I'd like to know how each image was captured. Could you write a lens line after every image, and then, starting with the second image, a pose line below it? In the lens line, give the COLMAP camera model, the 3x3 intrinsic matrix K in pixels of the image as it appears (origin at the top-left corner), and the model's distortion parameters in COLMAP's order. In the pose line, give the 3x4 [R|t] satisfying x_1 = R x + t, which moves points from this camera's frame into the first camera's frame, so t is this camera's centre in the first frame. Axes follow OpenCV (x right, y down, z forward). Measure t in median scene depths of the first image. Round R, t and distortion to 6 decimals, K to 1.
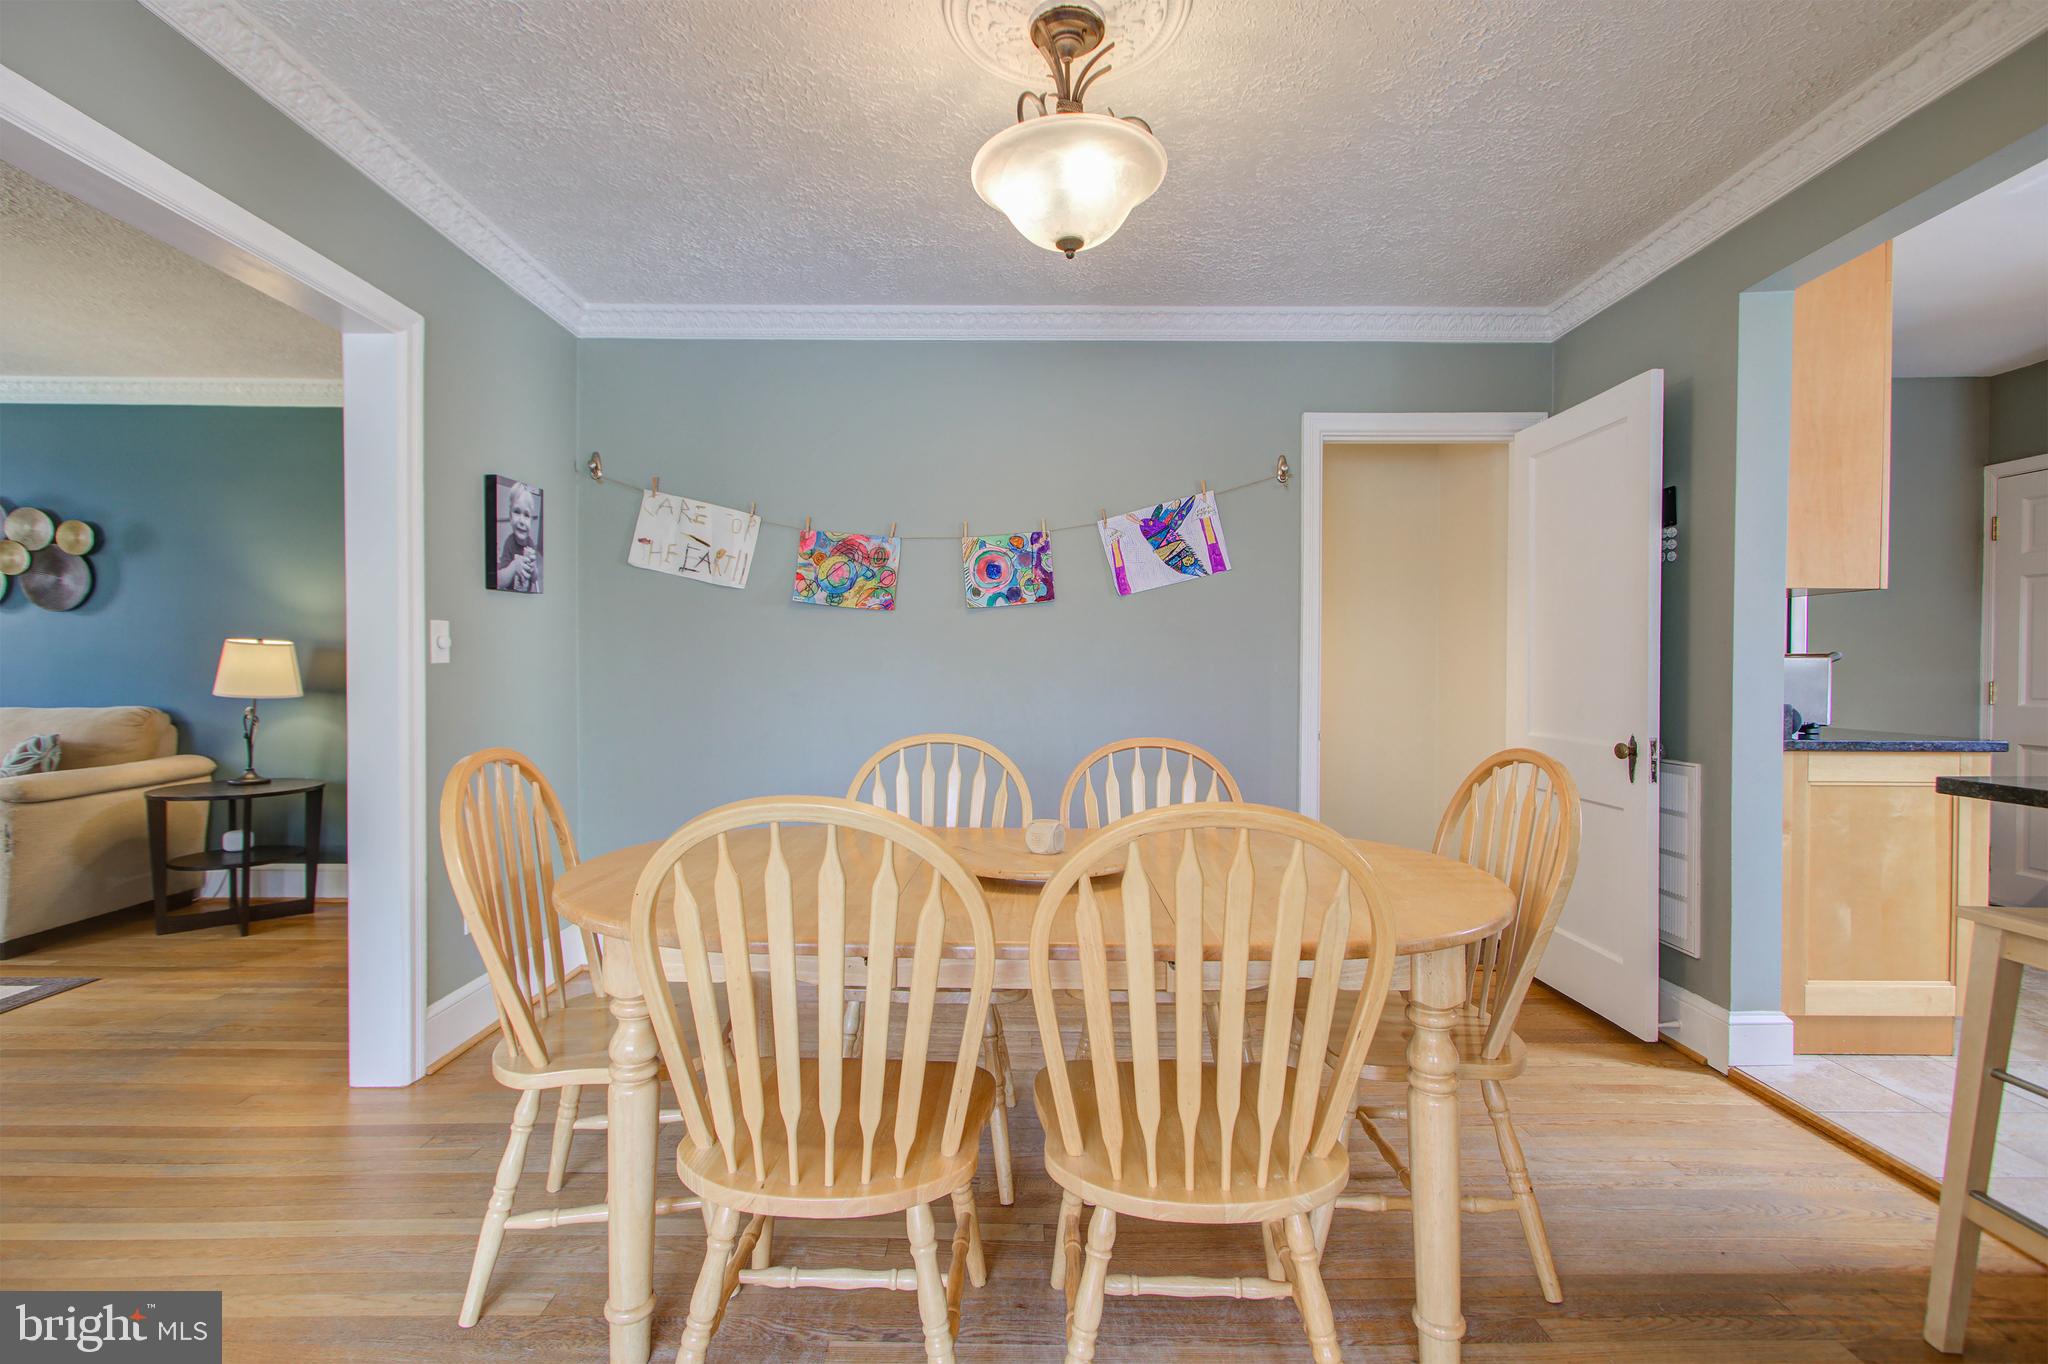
lens RADIAL K [[918.6, 0, 1017.5], [0, 918.6, 663.3], [0, 0, 1]] dist [0.004339, 0.001444]
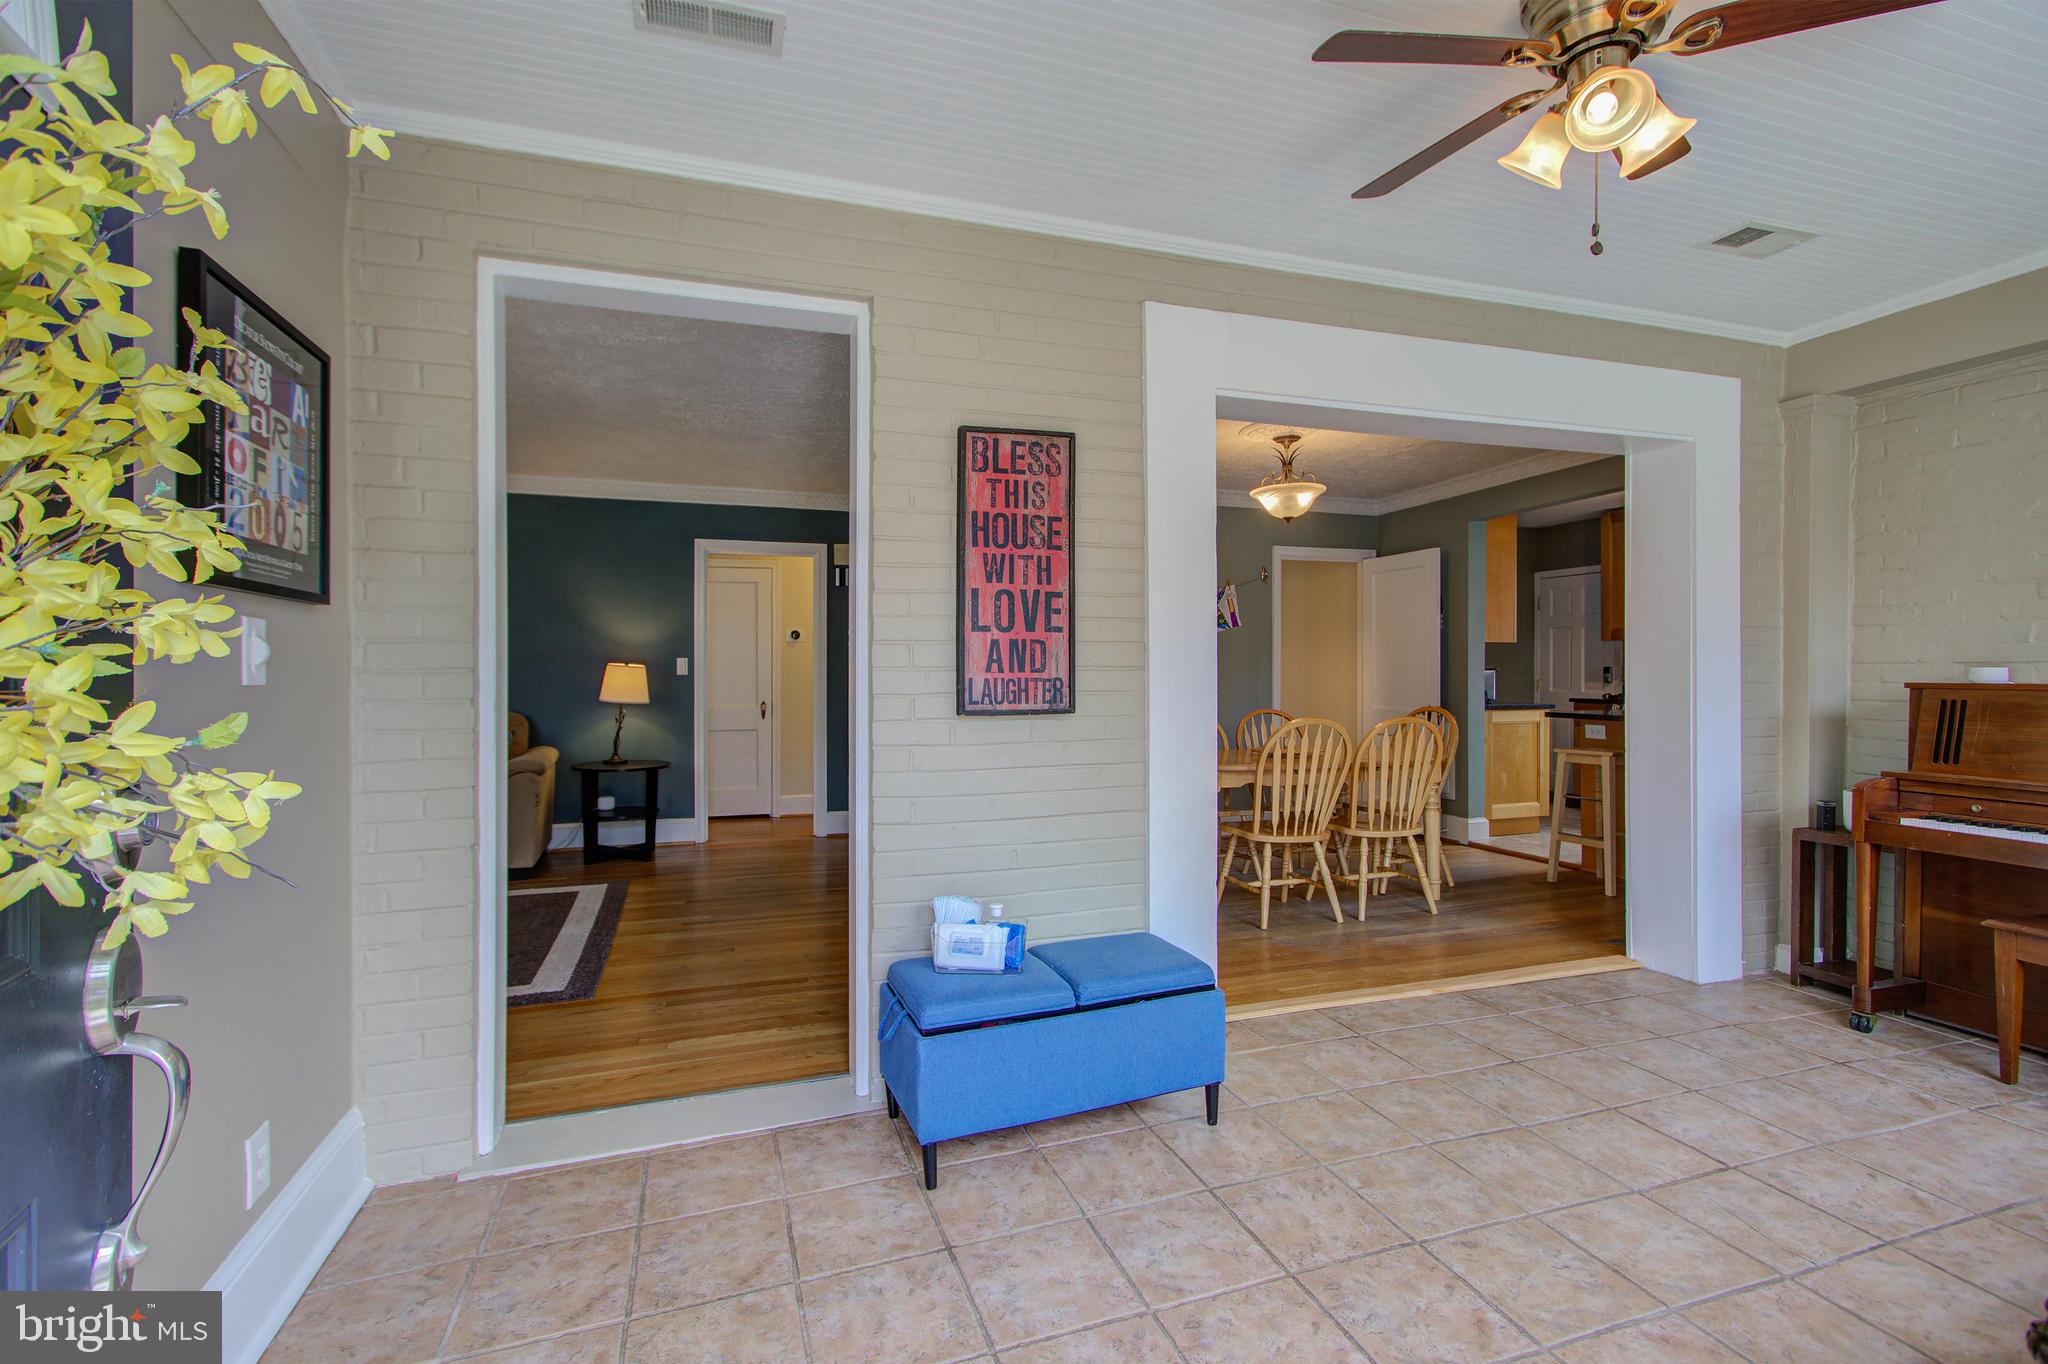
lens RADIAL K [[918.6, 0, 995.5], [0, 918.6, 668.0], [0, 0, 1]] dist [0.004339, 0.001444]
pose [[0.952248, -0.008071, 0.305218, -0.852023], [0.008422, 0.999965, 0.000168, -0.018322], [-0.305208, 0.002411, 0.952283, -0.684043]]
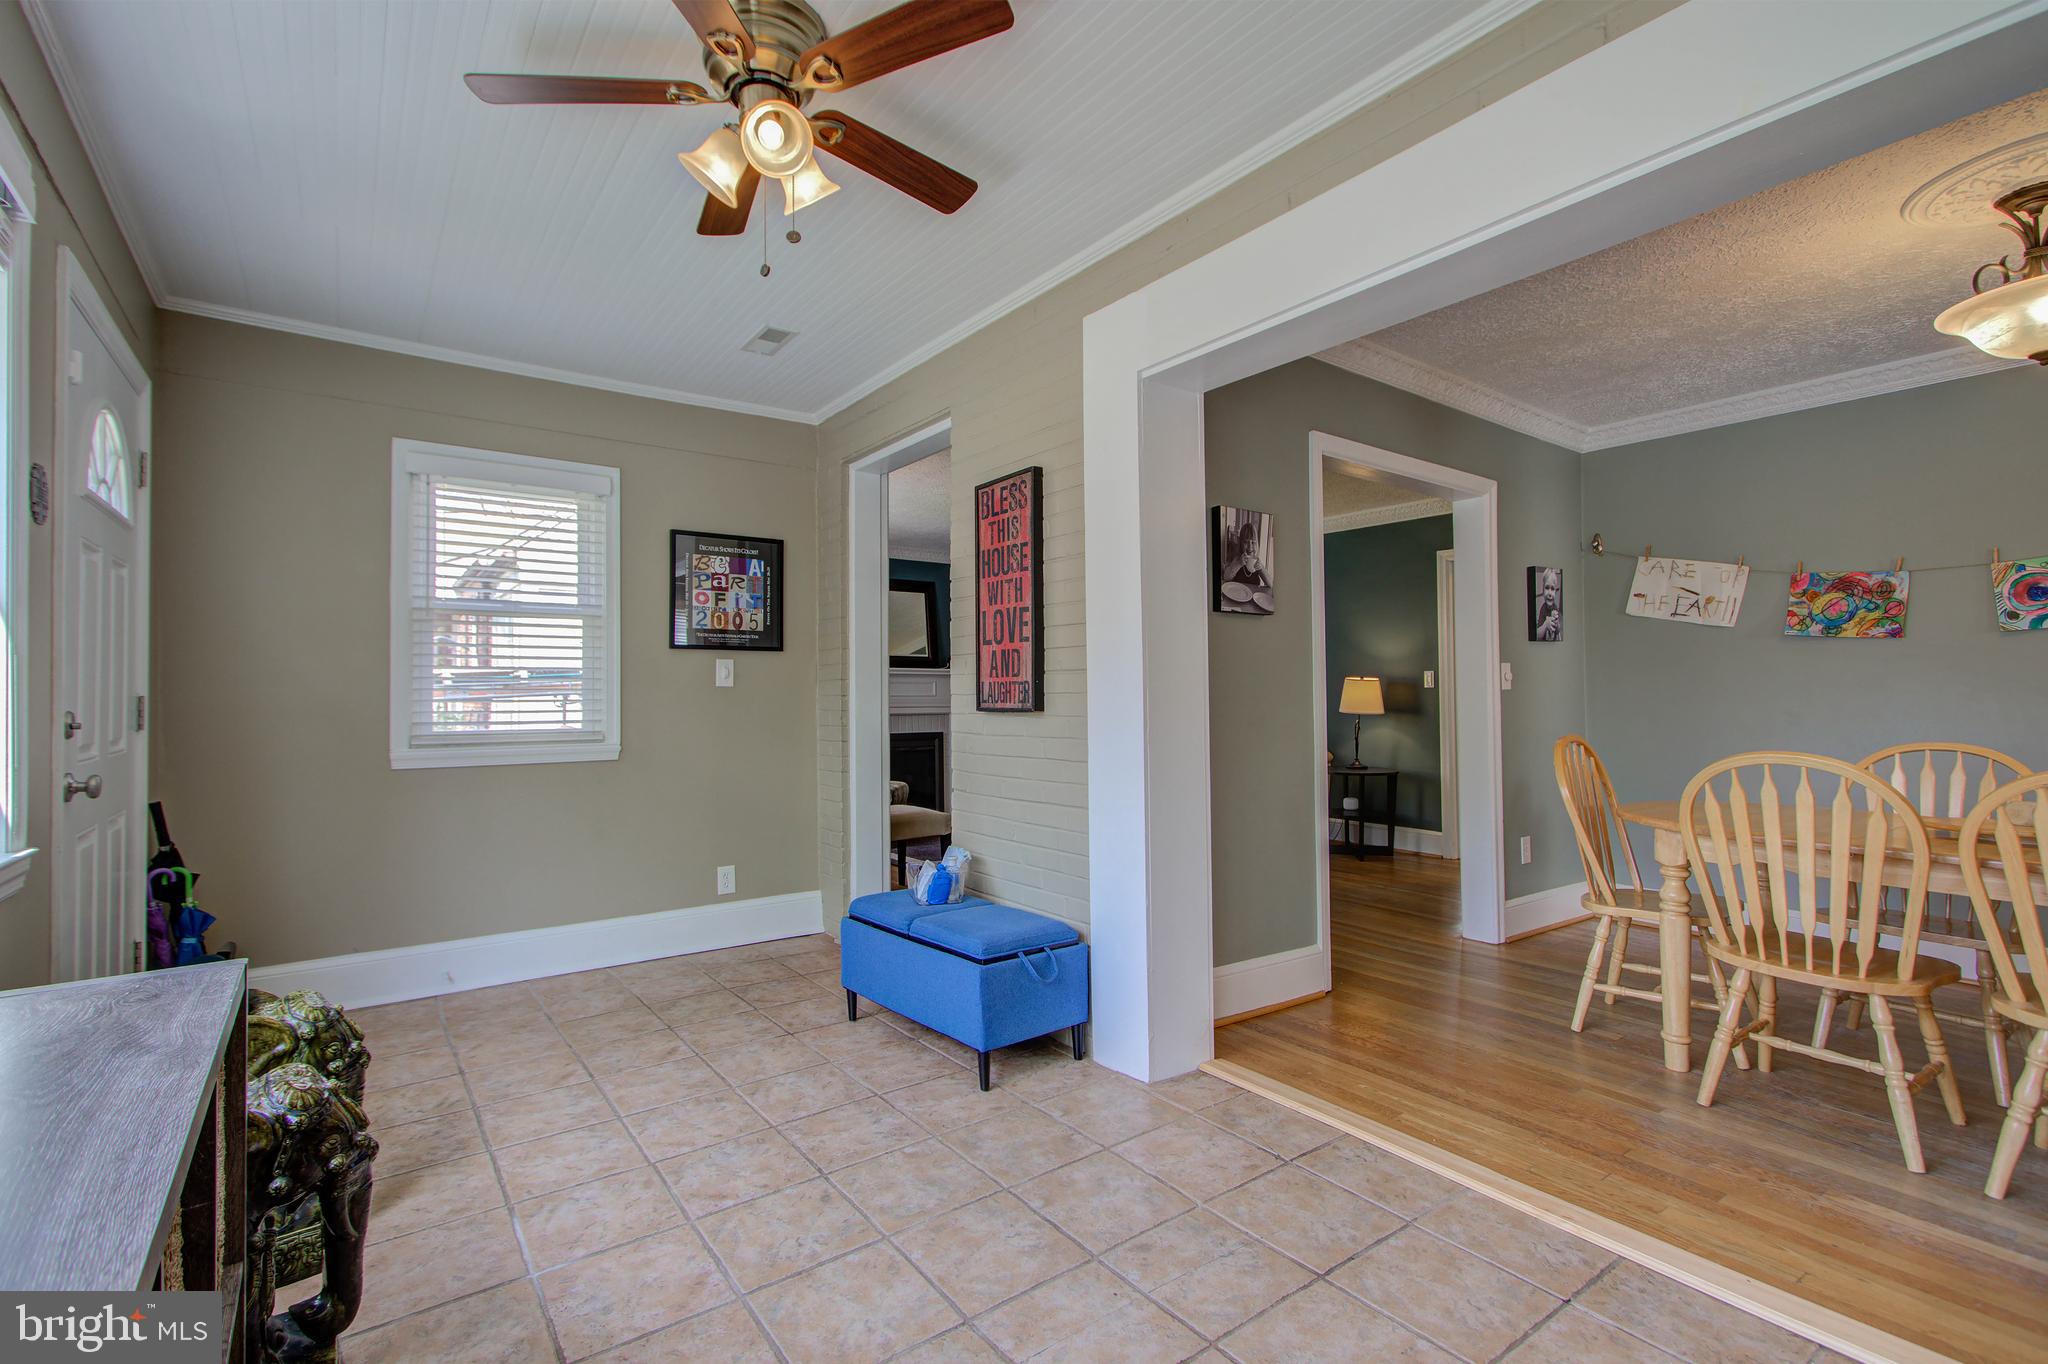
lens RADIAL K [[918.6, 0, 1018.7], [0, 918.6, 676.5], [0, 0, 1]] dist [0.004339, 0.001444]
pose [[0.588098, -0.023709, -0.808442, 0.134752], [0.007408, 0.999686, -0.023929, 0.006784], [0.808756, 0.008084, 0.588089, -0.497909]]
